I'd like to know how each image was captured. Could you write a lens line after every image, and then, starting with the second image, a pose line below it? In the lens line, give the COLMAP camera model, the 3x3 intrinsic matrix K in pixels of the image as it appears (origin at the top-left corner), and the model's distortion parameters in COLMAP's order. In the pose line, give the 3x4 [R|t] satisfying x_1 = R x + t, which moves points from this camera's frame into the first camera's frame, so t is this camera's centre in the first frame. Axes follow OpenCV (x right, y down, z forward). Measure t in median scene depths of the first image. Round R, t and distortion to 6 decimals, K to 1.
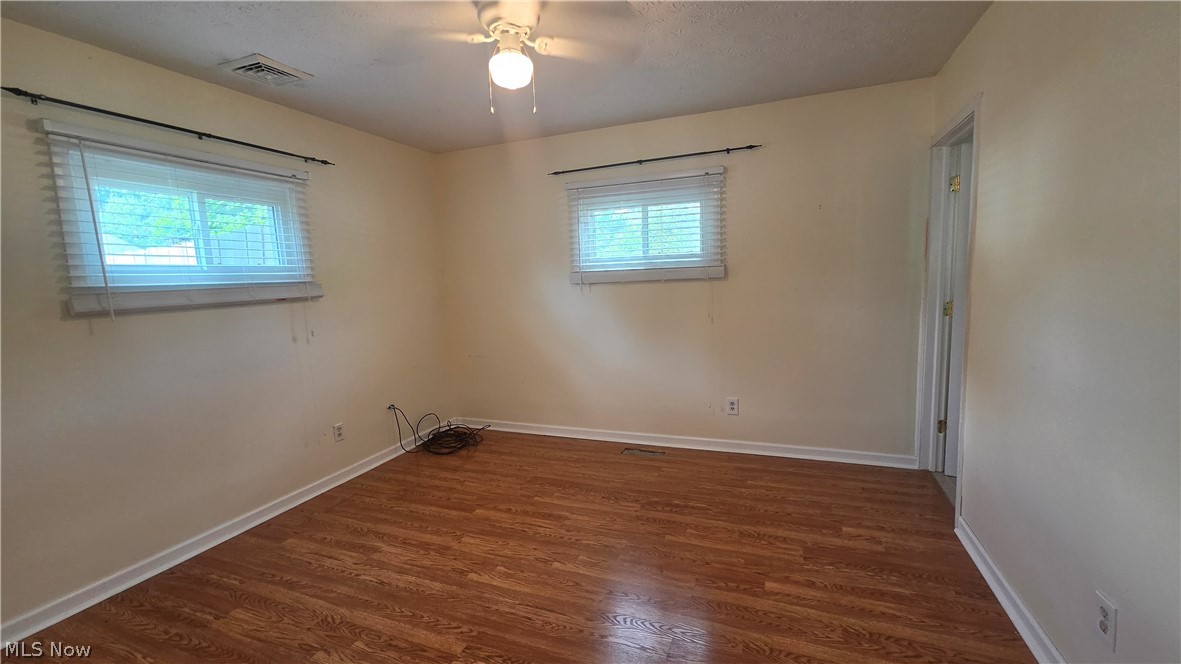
lens RADIAL K [[482.9, 0, 586.4], [0, 482.9, 333.6], [0, 0, 1]] dist [-0.003757, 0.000234]
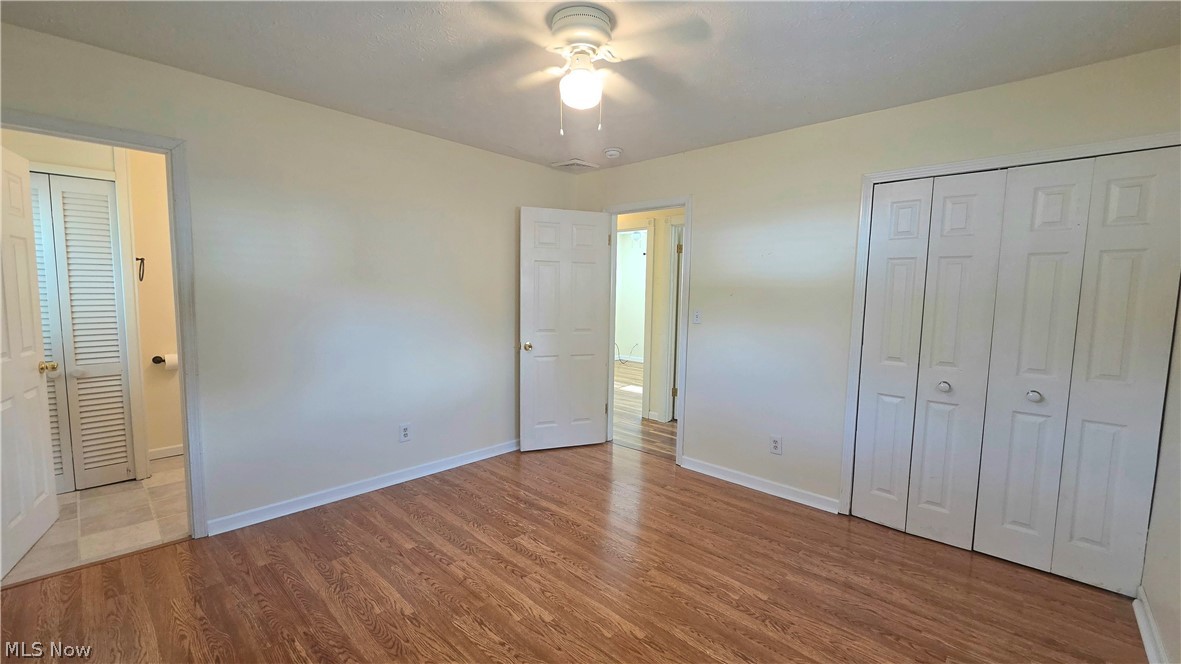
lens RADIAL K [[482.9, 0, 586.4], [0, 482.9, 333.6], [0, 0, 1]] dist [-0.003757, 0.000234]
pose [[-0.930245, -0.008984, 0.366828, -0.486692], [0.062035, 0.981460, 0.181351, -0.213178], [-0.361657, 0.191457, -0.912441, 1.820079]]
